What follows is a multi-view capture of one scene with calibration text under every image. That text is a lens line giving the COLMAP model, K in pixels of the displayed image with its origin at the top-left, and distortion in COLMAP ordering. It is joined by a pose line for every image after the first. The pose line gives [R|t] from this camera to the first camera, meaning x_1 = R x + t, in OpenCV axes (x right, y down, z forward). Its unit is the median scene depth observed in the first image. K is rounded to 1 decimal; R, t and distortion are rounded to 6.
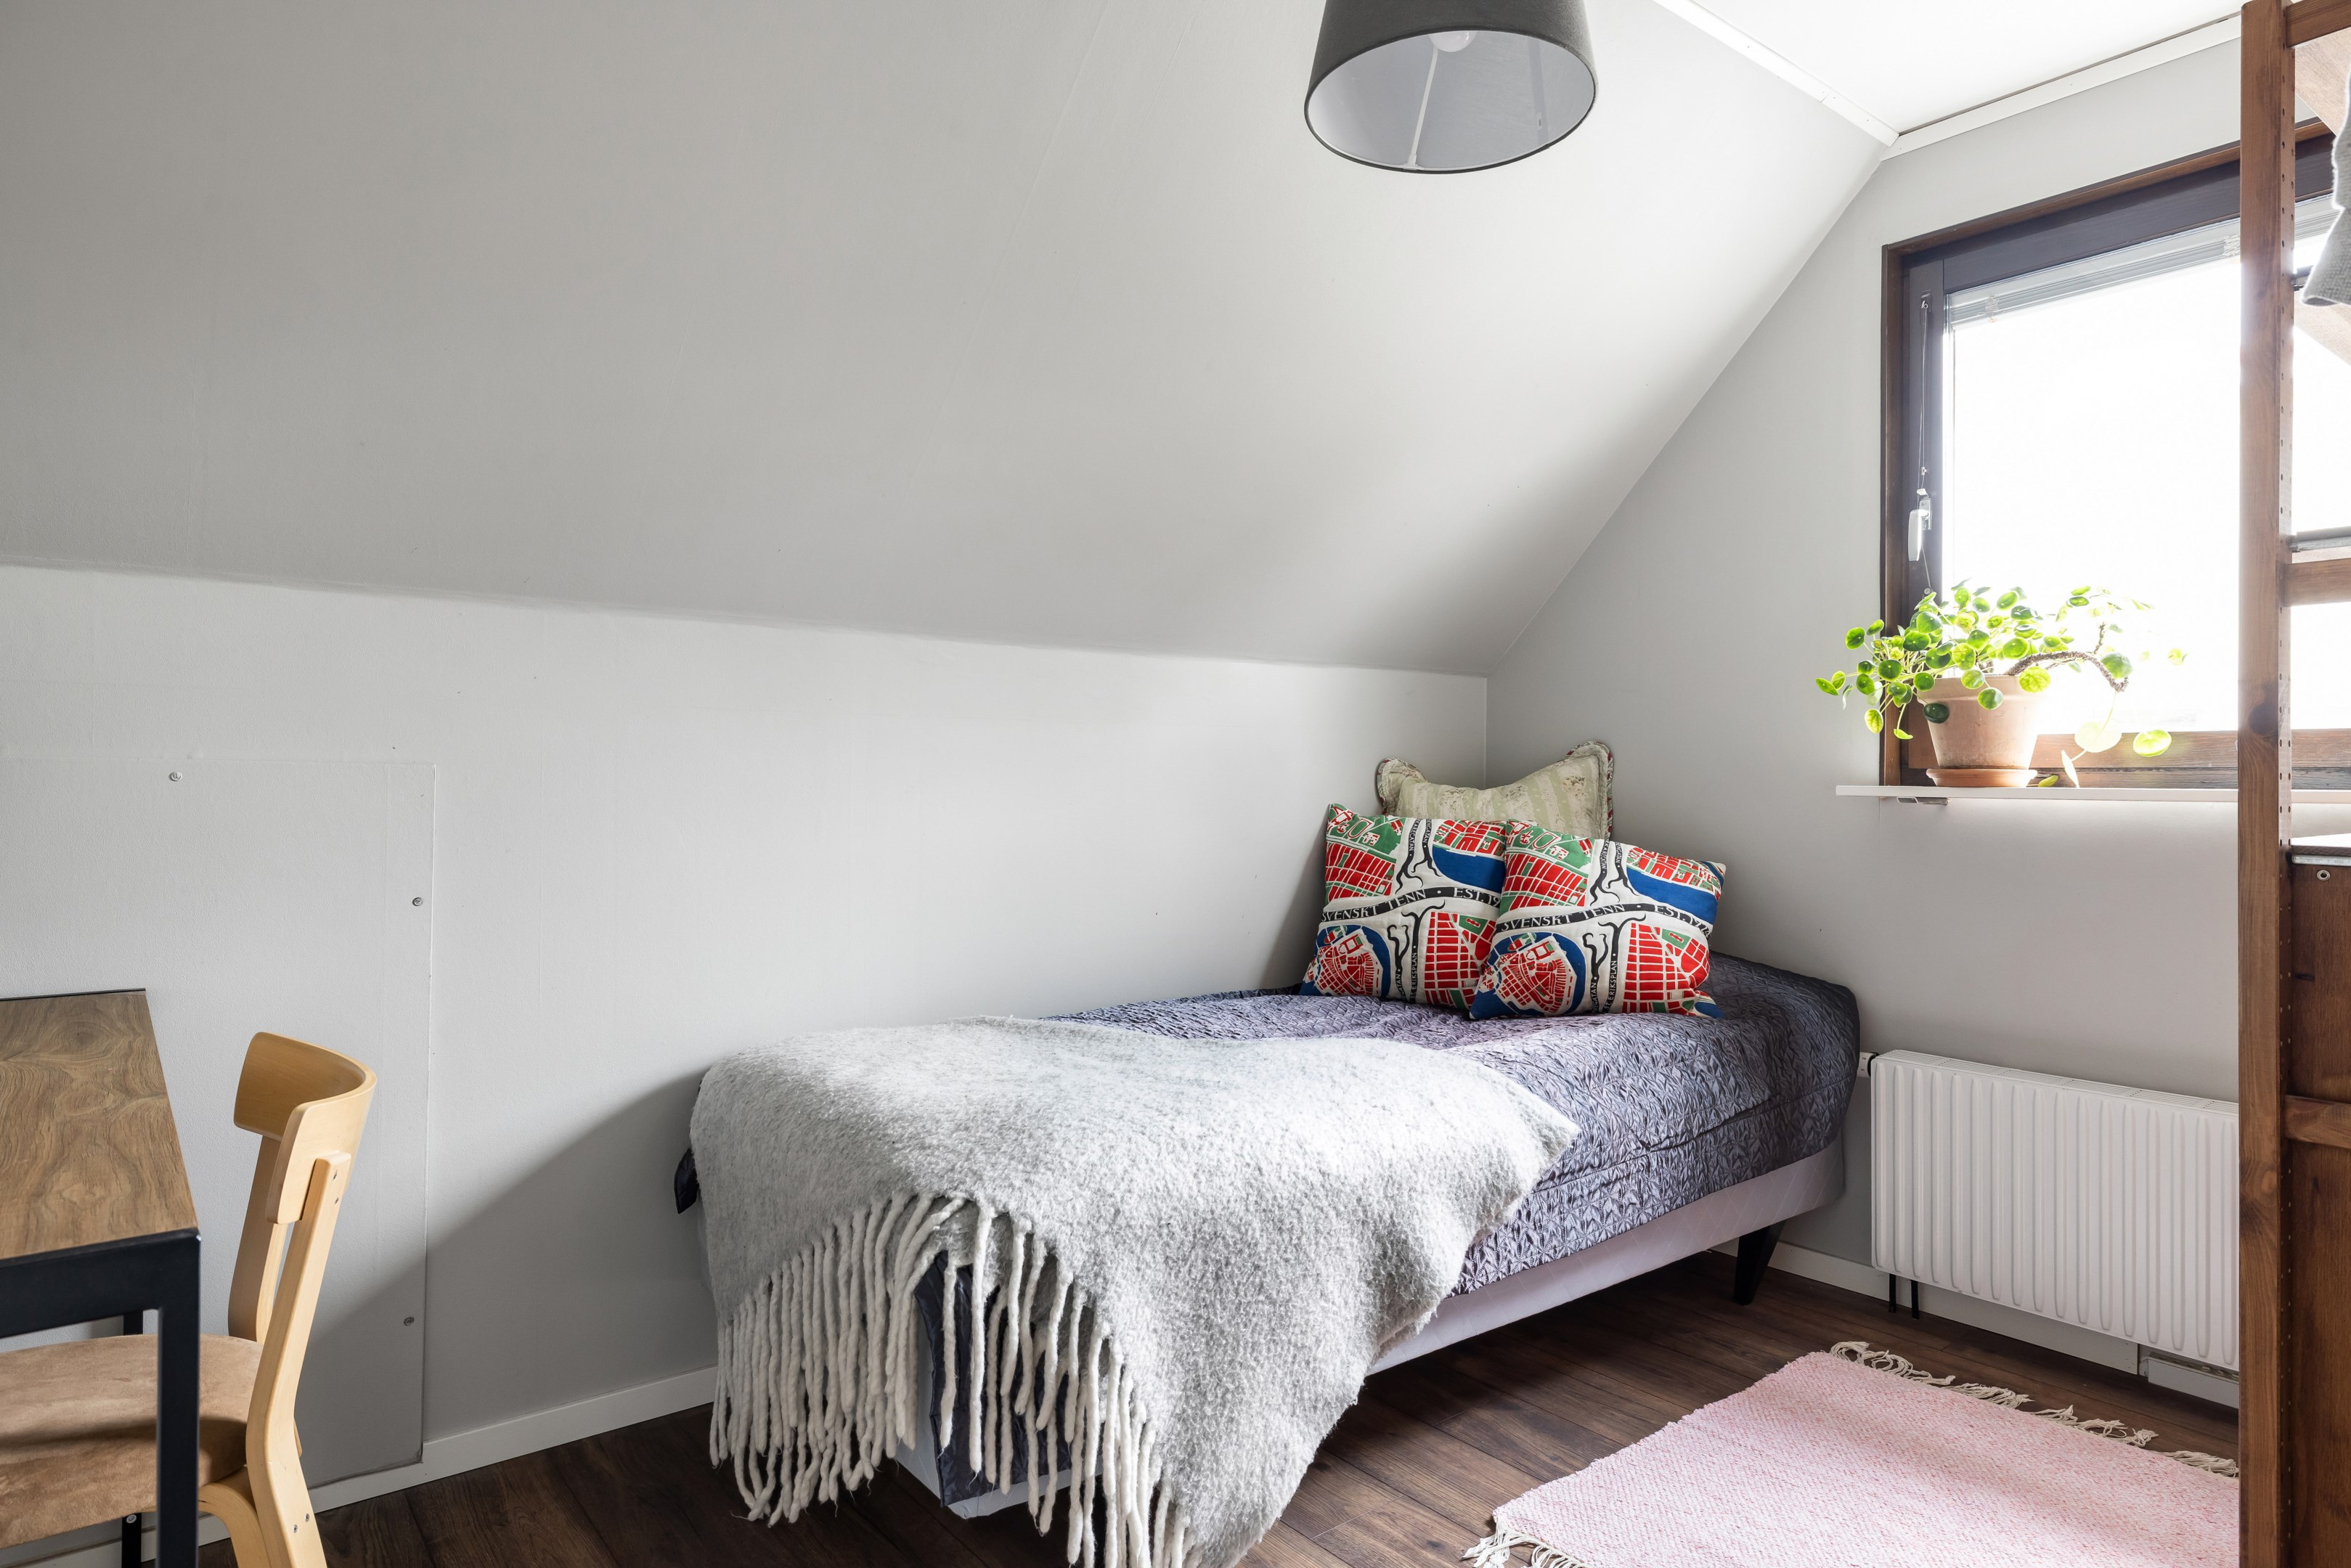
lens RADIAL K [[1363.0, 0, 1166.3], [0, 1363.0, 782.1], [0, 0, 1]] dist [0.013425, 0.001329]
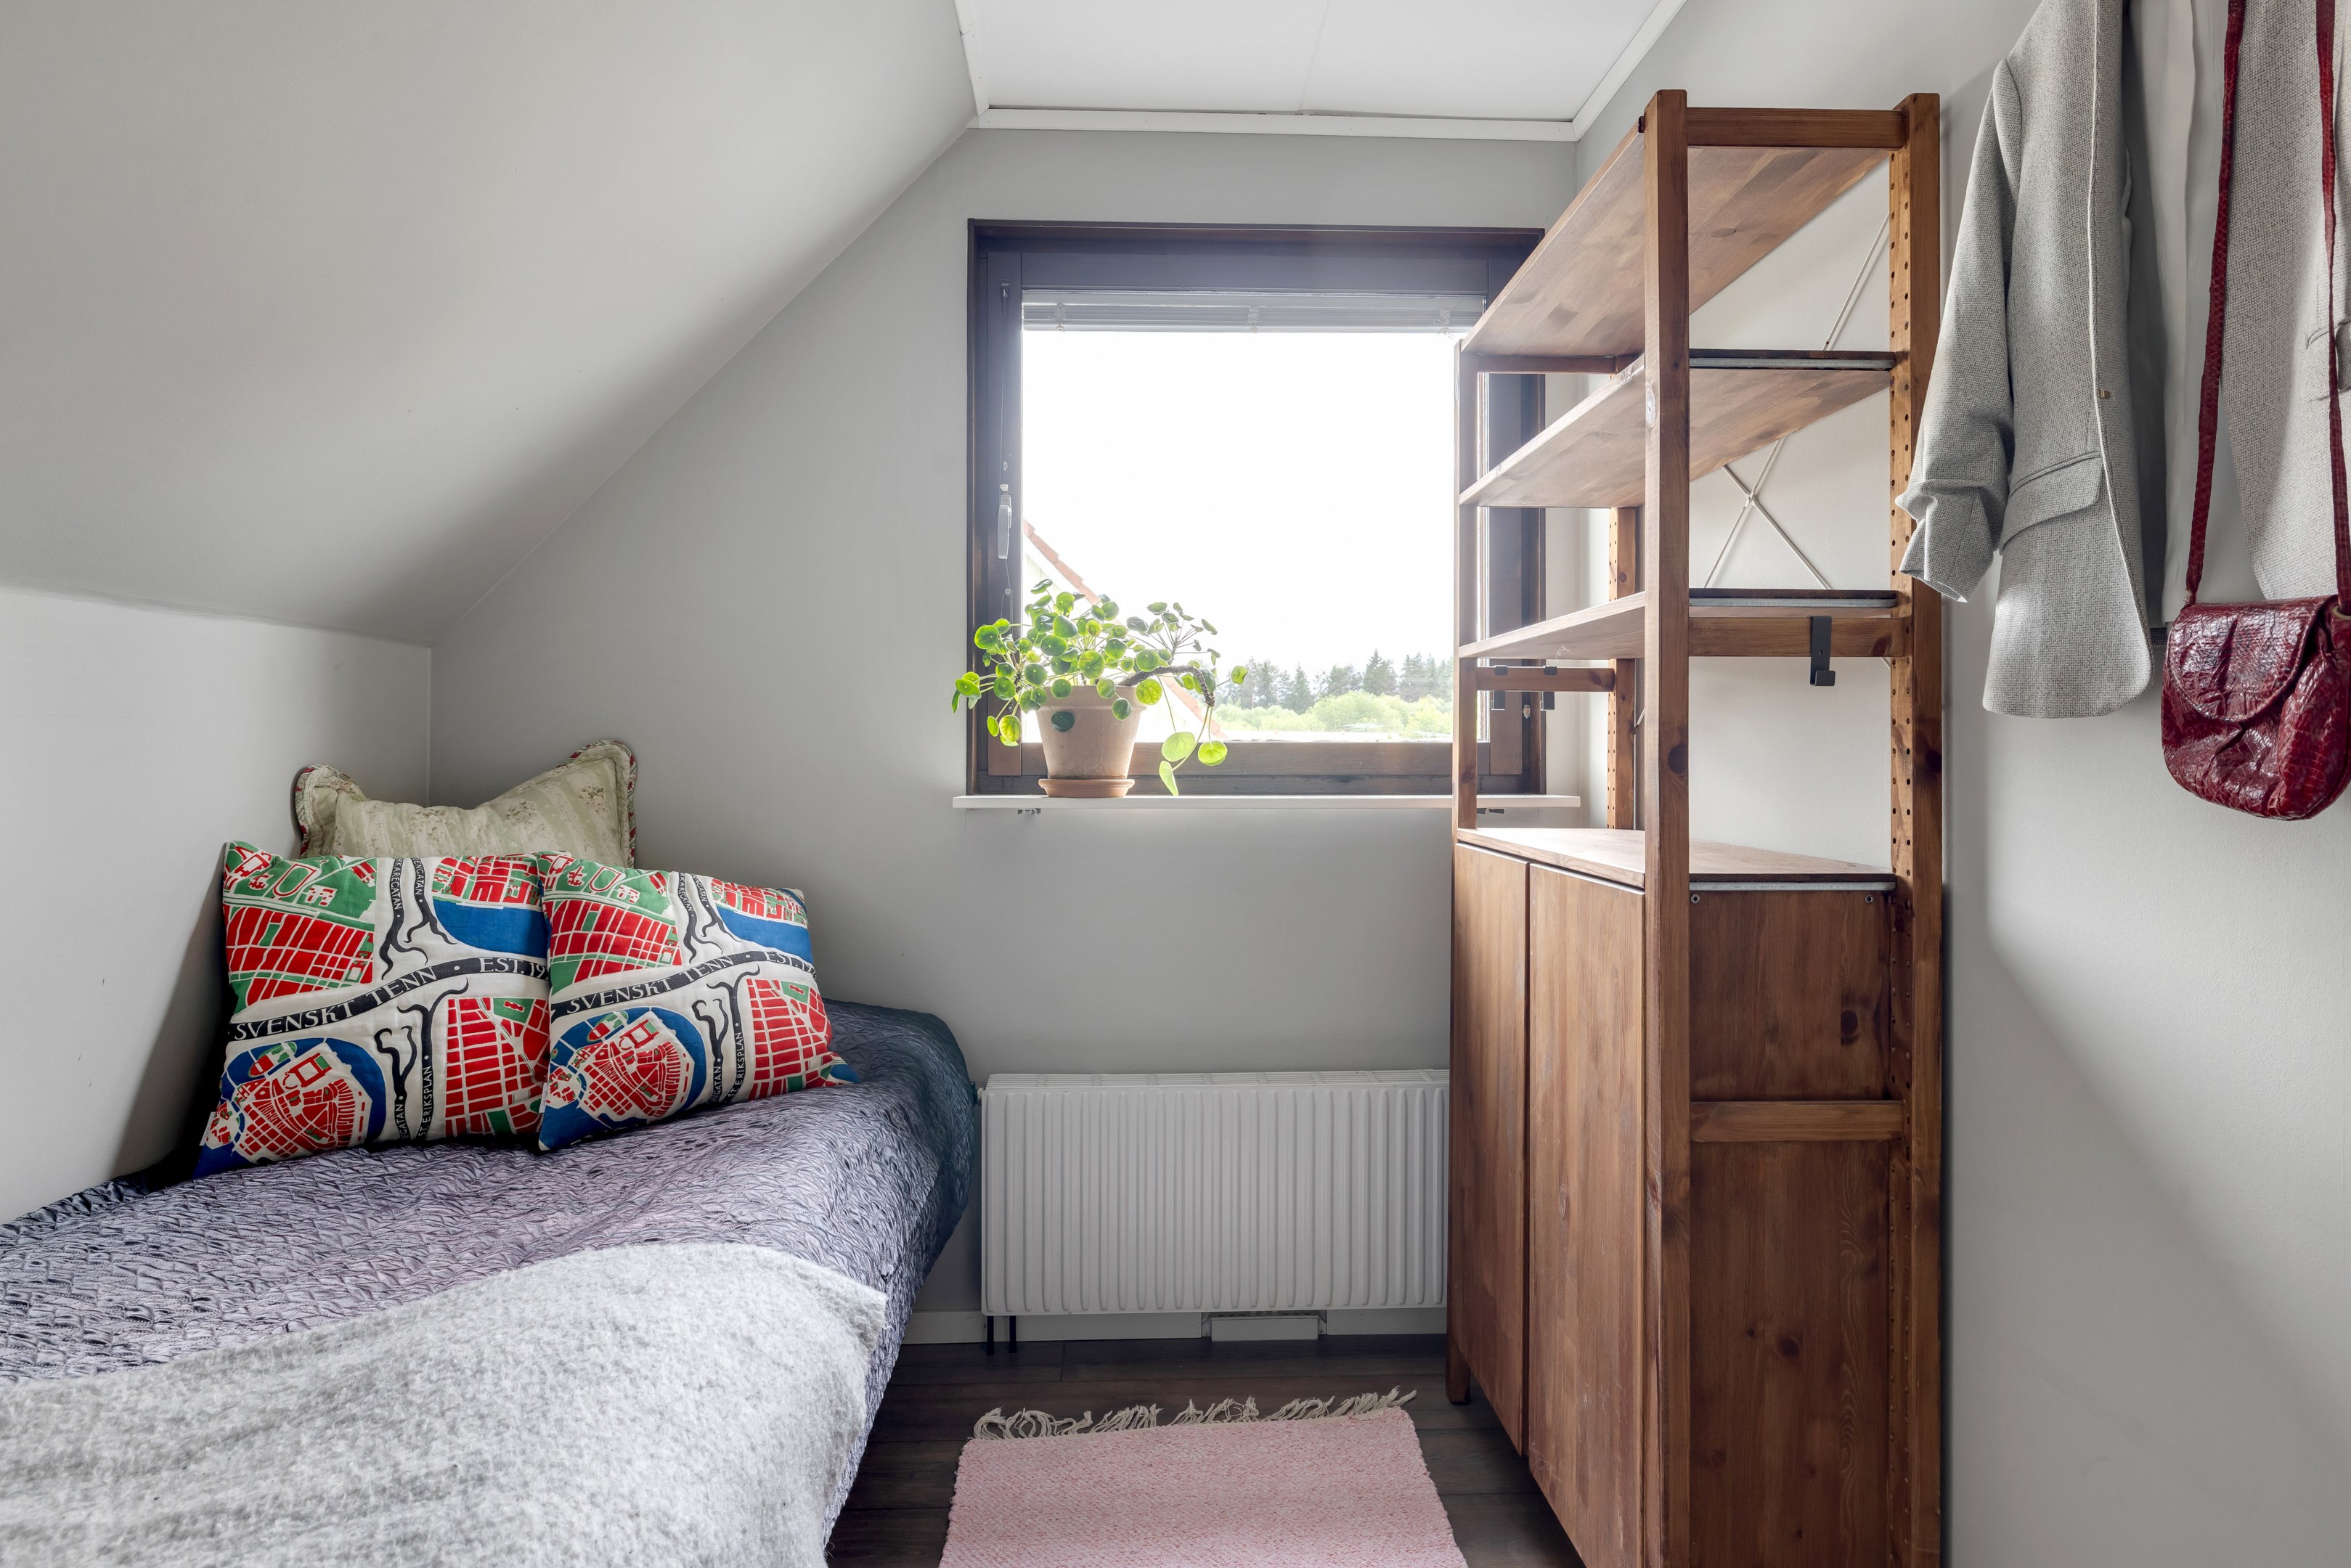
lens RADIAL K [[1355.1, 0, 1206.4], [0, 1355.1, 751.6], [0, 0, 1]] dist [0.003768, -0.004029]
pose [[0.581825, -0.002825, 0.813309, -0.141239], [0.005344, 0.999986, -0.000349, -0.026315], [-0.813296, 0.004550, 0.581832, 0.340307]]
